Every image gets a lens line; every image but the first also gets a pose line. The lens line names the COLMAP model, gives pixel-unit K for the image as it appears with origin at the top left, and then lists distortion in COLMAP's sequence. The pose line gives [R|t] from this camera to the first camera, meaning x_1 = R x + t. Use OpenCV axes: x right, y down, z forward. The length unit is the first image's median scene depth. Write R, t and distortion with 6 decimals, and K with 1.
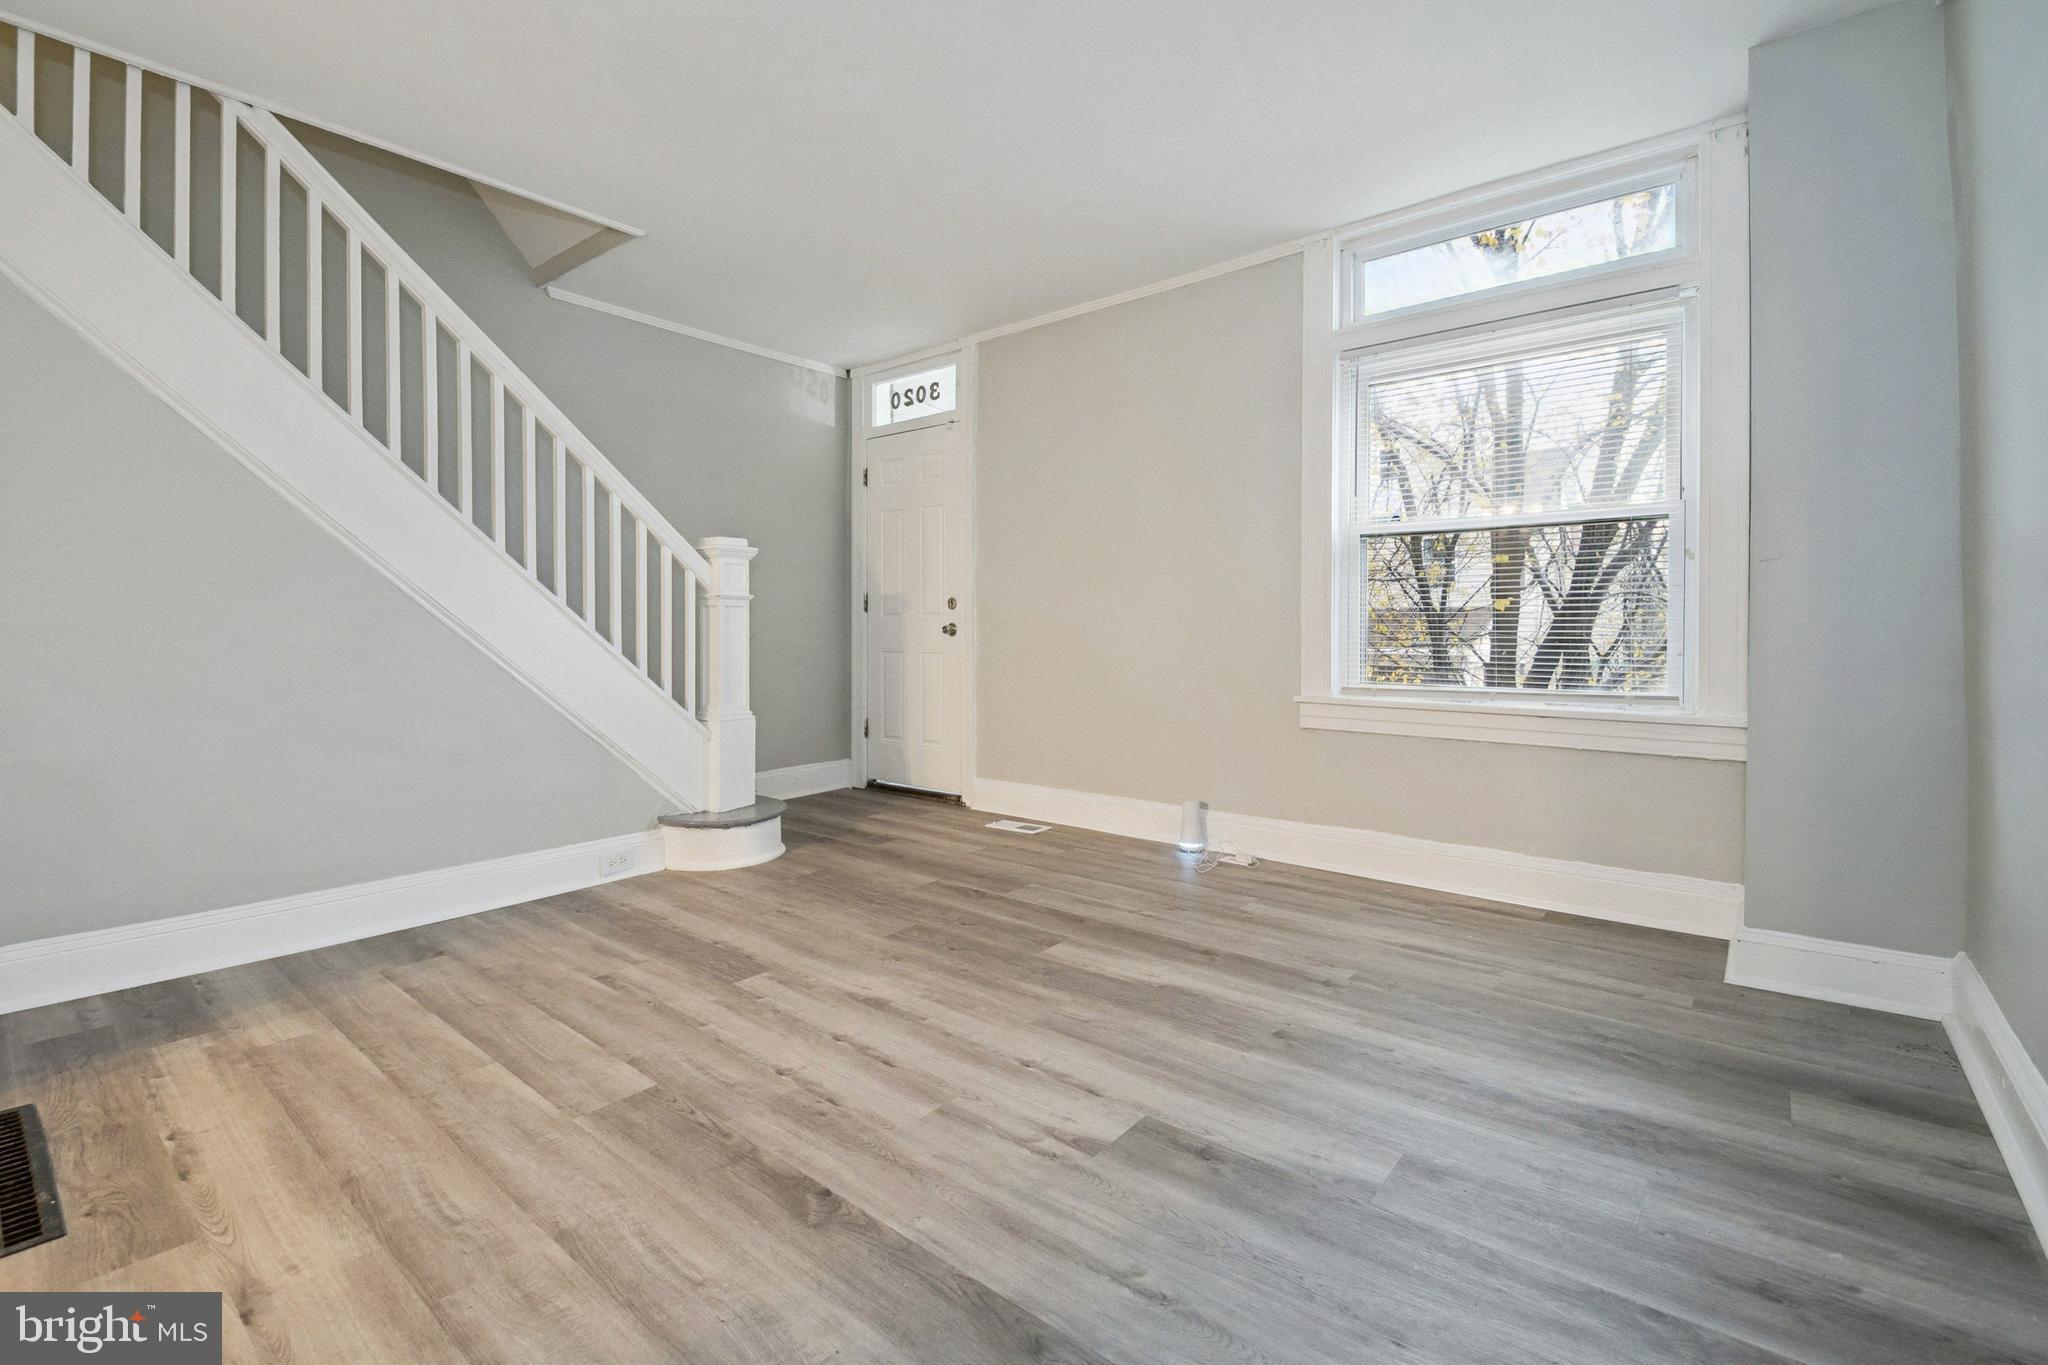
lens RADIAL K [[900.1, 0, 958.6], [0, 900.1, 637.9], [0, 0, 1]] dist [0.003213, -0.010068]
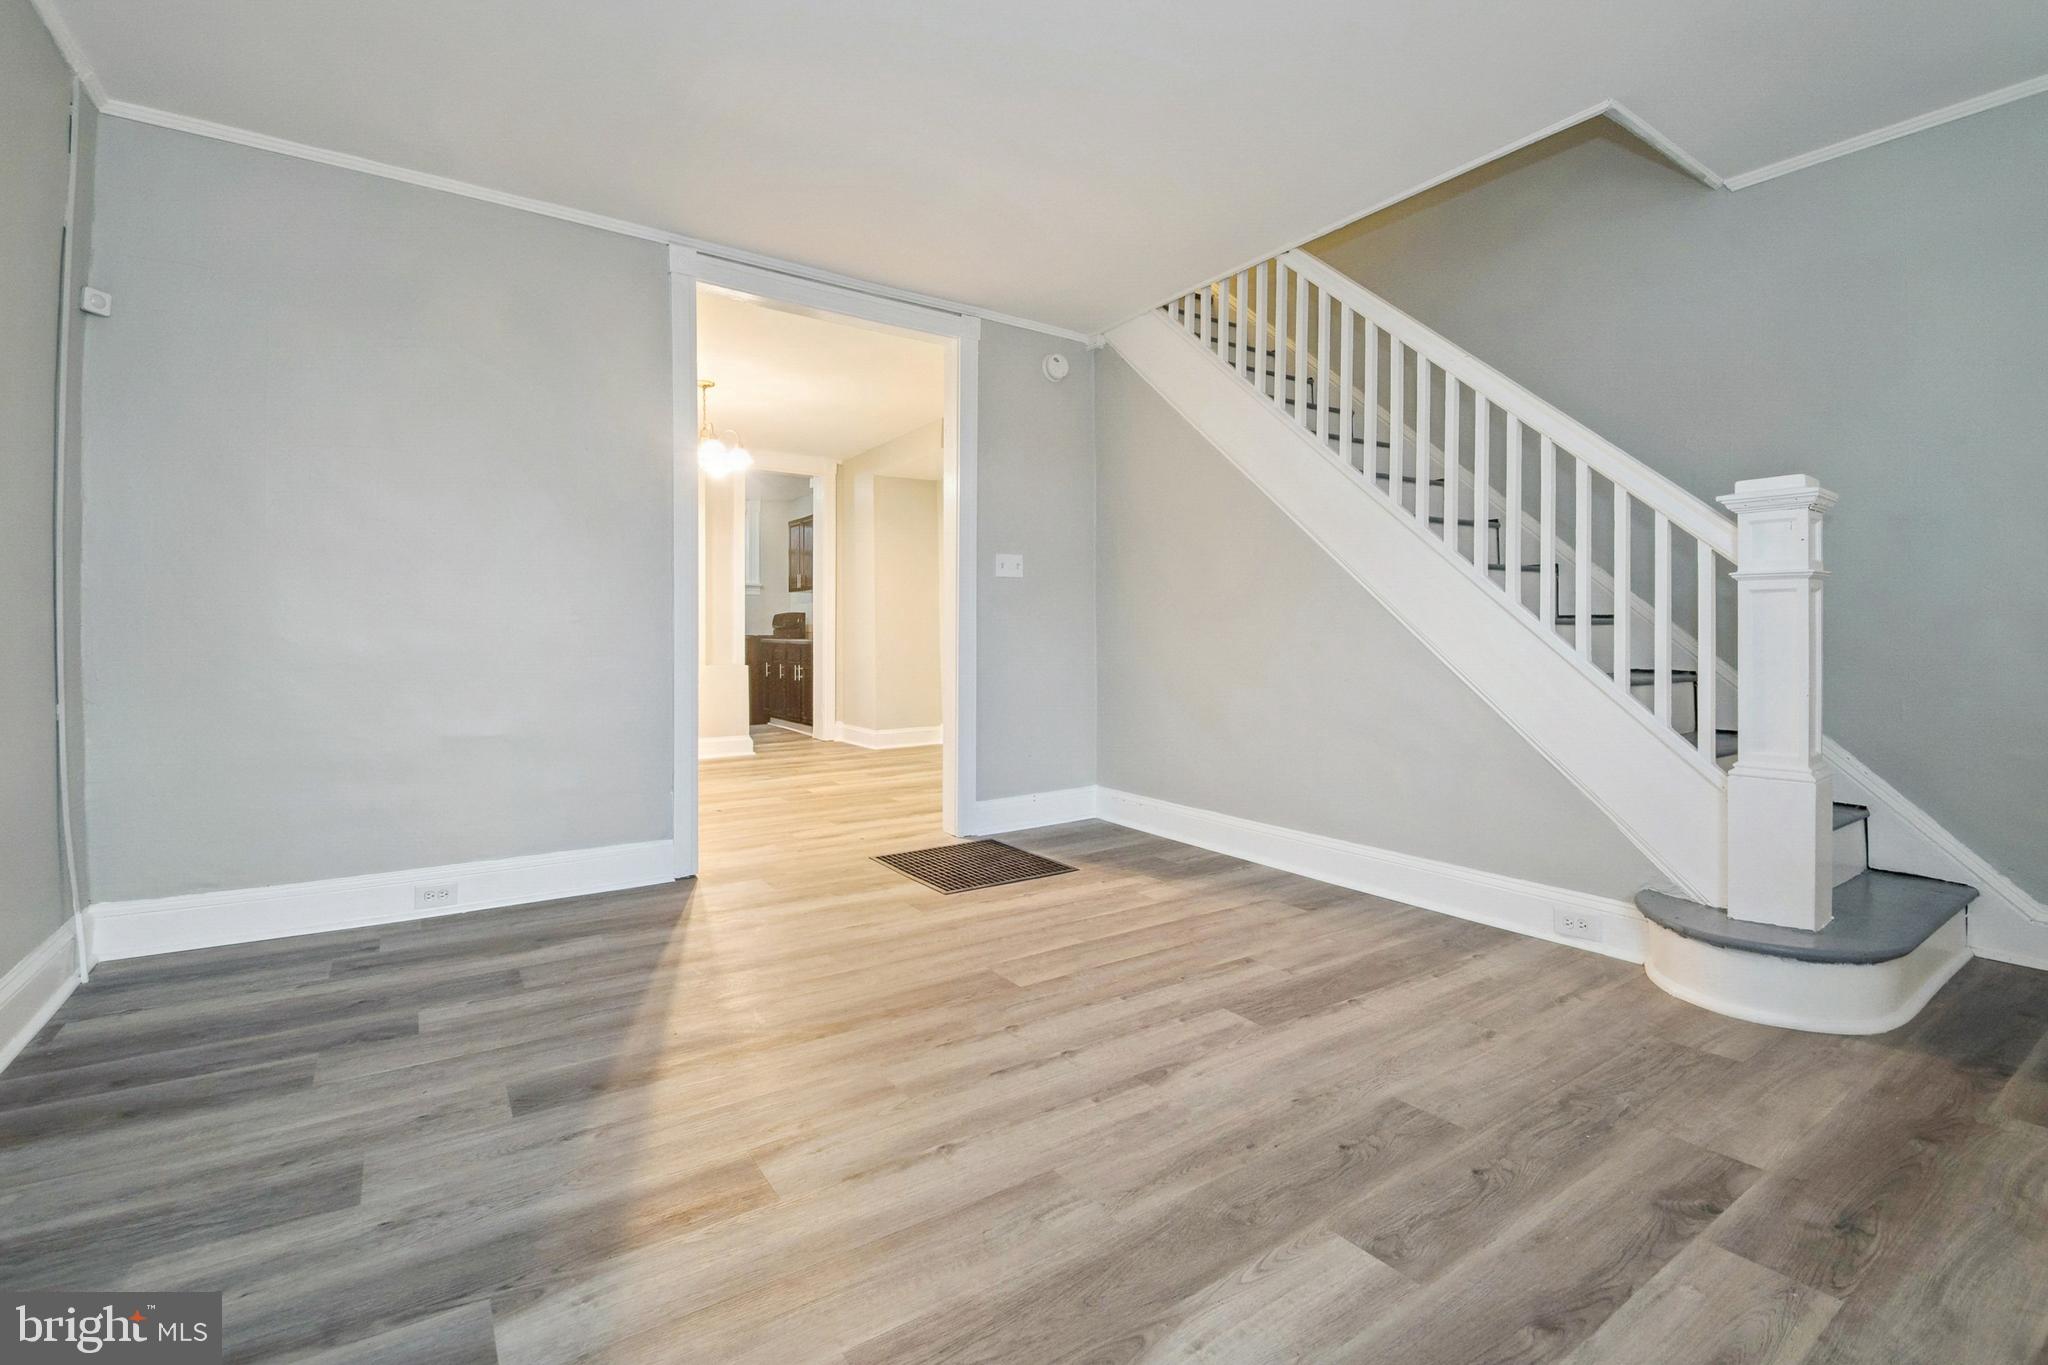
lens RADIAL K [[900.1, 0, 1045.5], [0, 900.1, 633.2], [0, 0, 1]] dist [0.003213, -0.010068]
pose [[-0.222905, 0.003778, -0.974833, 0.699835], [-0.006567, 0.999964, 0.005377, -0.010849], [0.974818, 0.007601, -0.222872, 1.019030]]
